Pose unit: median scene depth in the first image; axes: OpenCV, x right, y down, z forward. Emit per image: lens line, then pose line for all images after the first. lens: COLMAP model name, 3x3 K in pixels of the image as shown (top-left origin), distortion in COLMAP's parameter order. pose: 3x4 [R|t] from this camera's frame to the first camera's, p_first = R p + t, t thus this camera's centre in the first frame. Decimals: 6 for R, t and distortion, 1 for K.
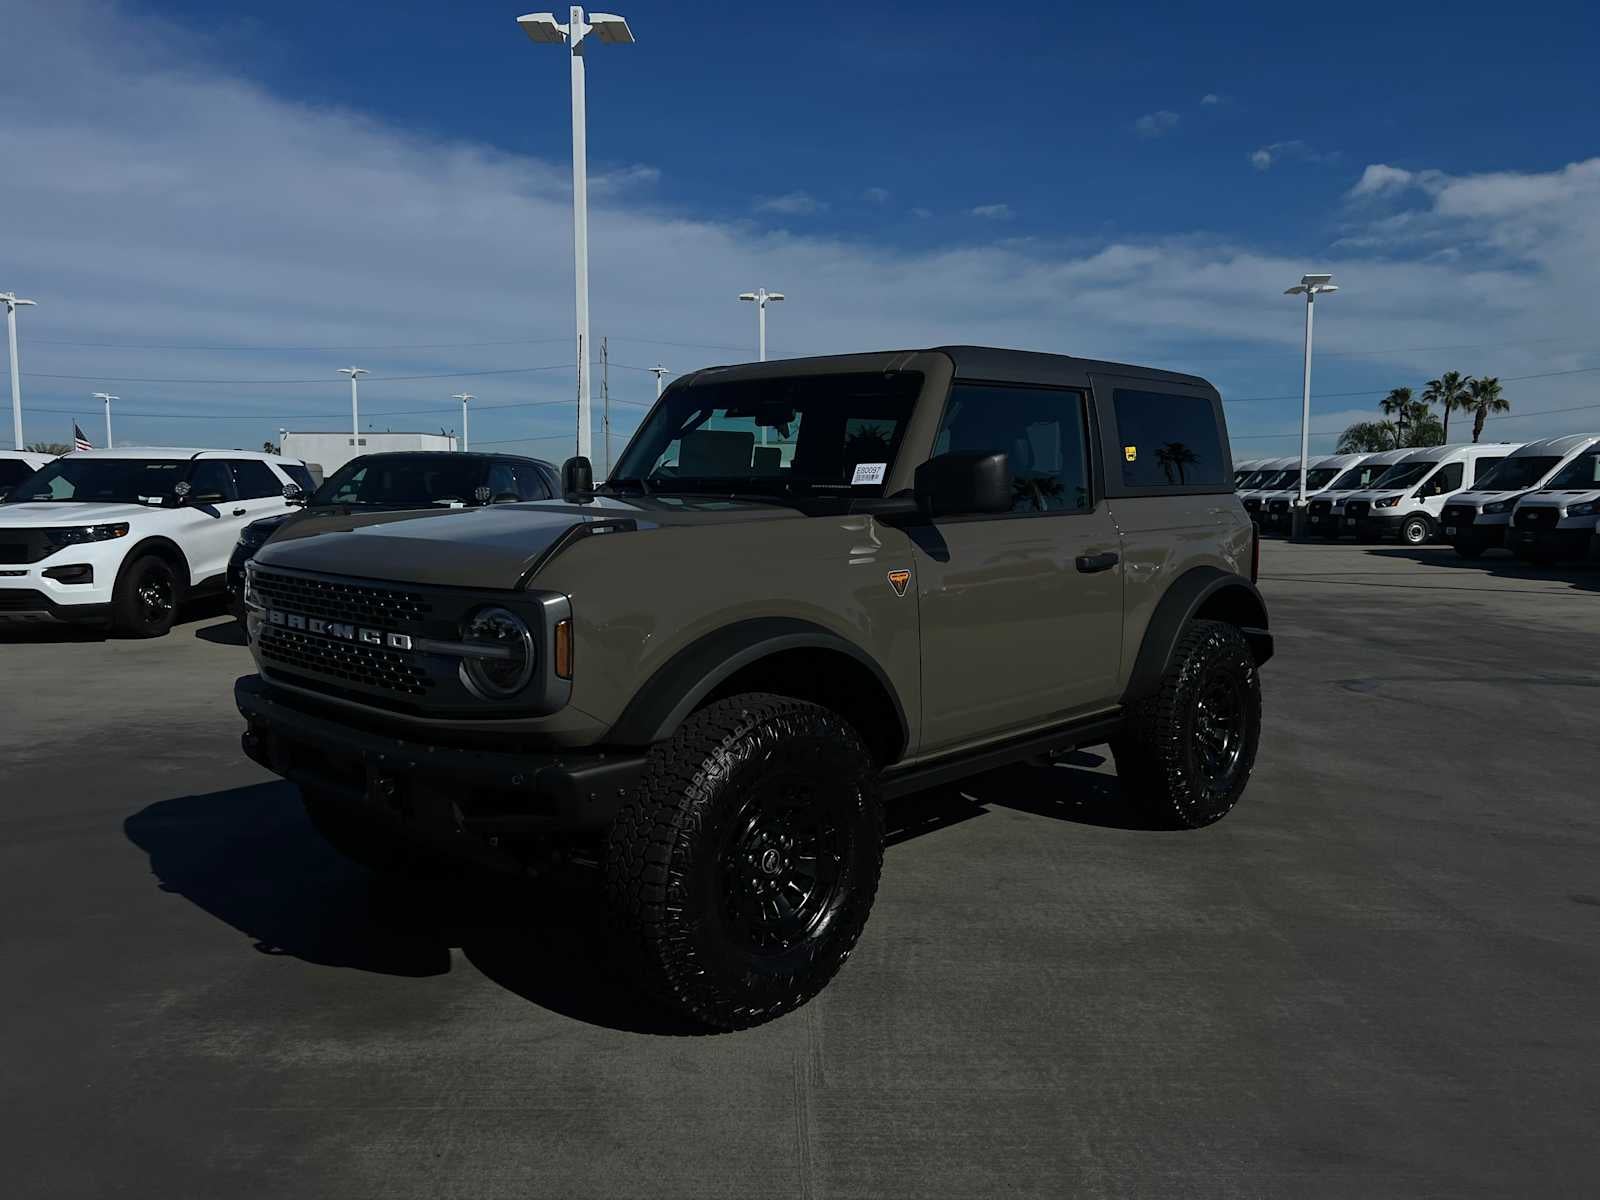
lens RADIAL K [[1206.2, 0, 806.5], [0, 1206.2, 609.2], [0, 0, 1]] dist [0.048495, -0.049372]
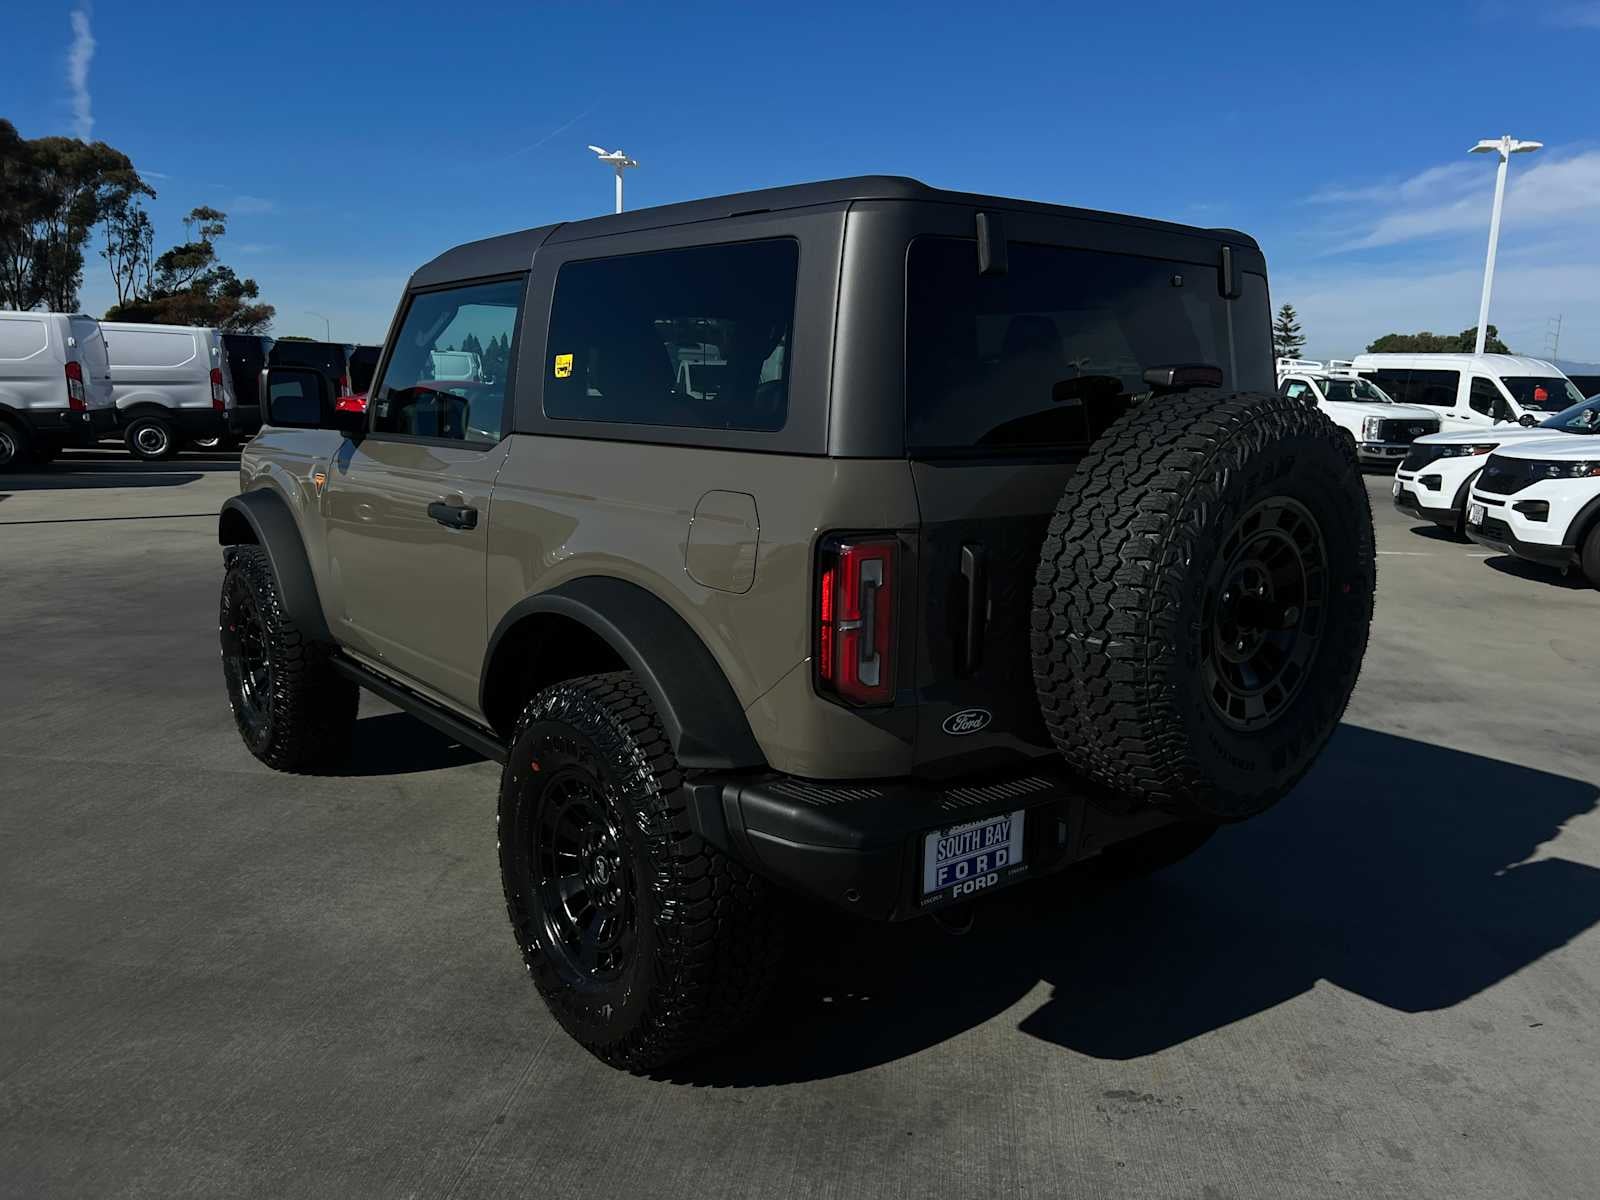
lens RADIAL K [[1206.2, 0, 799.7], [0, 1206.2, 613.7], [0, 0, 1]] dist [0.048495, -0.049372]
pose [[-0.131430, 0.182521, -0.974378, 0.879812], [-0.127591, 0.971614, 0.199214, -0.144394], [0.983080, 0.150504, -0.104412, 1.205007]]
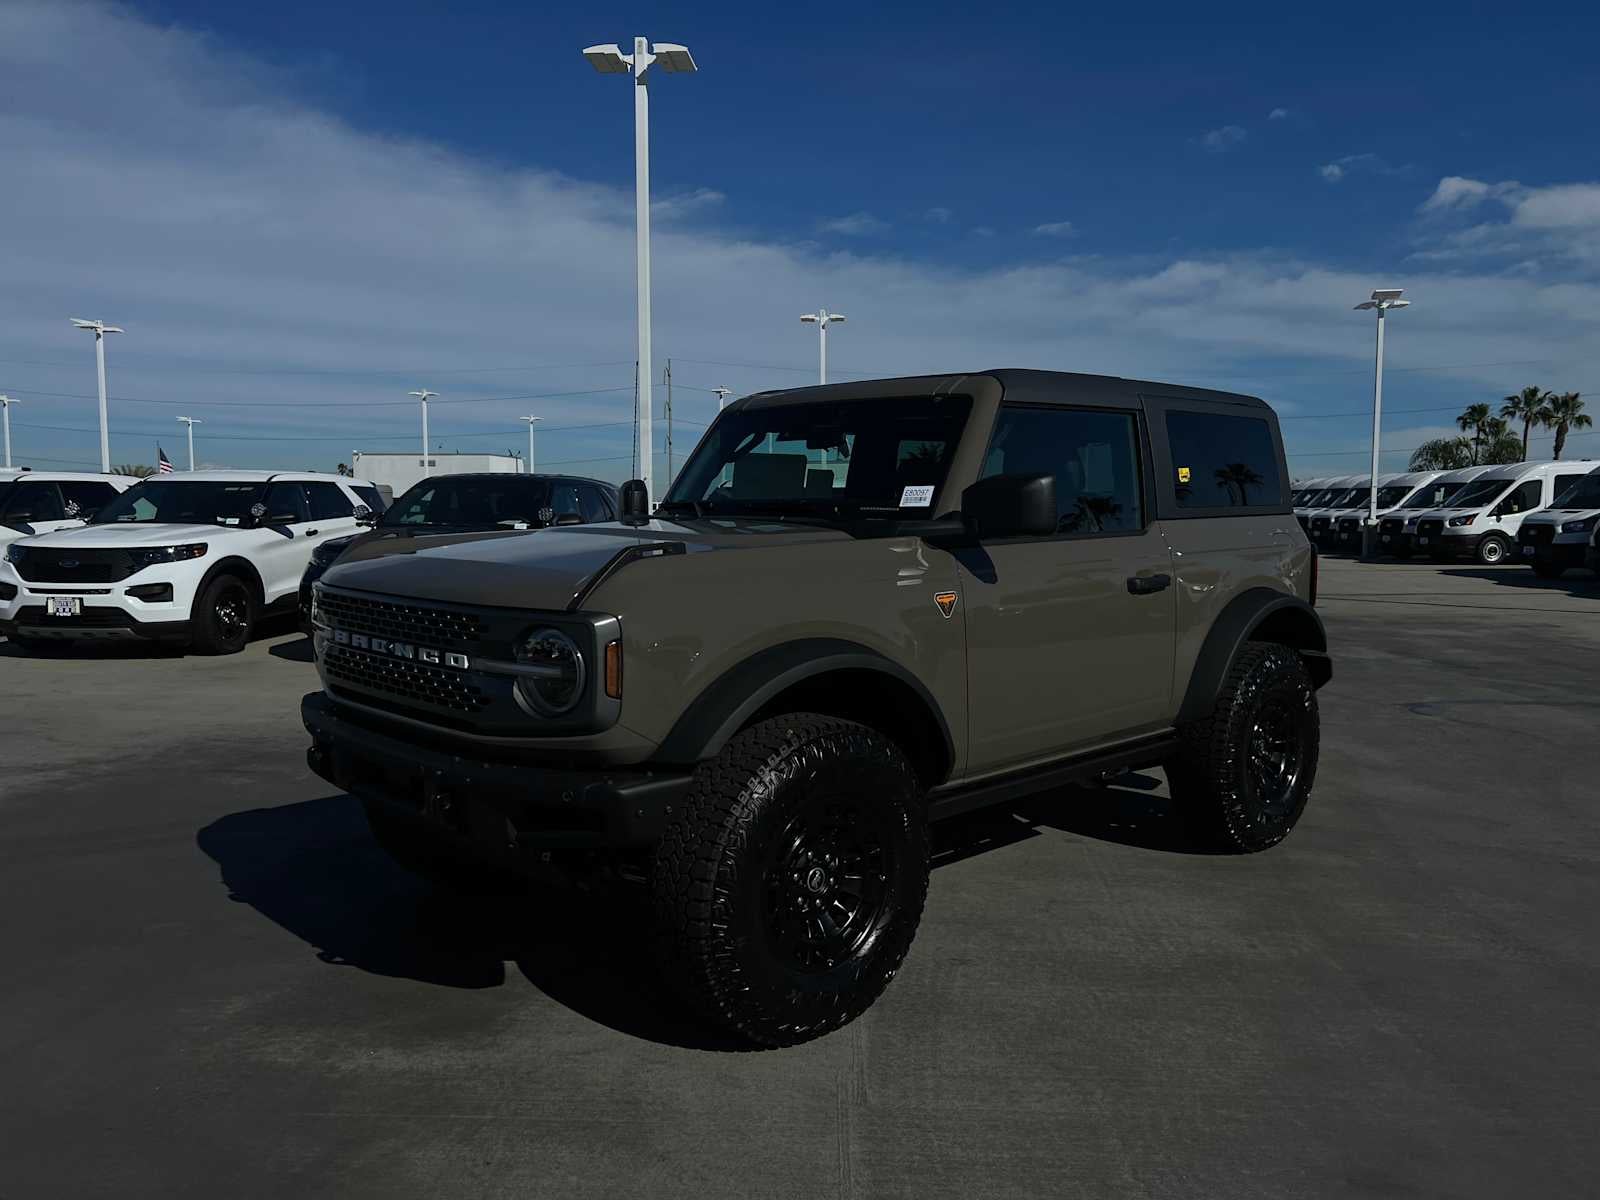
lens RADIAL K [[1206.2, 0, 807.7], [0, 1206.2, 607.8], [0, 0, 1]] dist [0.048495, -0.049372]
pose [[0.998752, 0.002517, -0.049875, 0.008772], [-0.003347, 0.999857, -0.016564, -0.001447], [0.049826, 0.016710, 0.998618, -0.009446]]
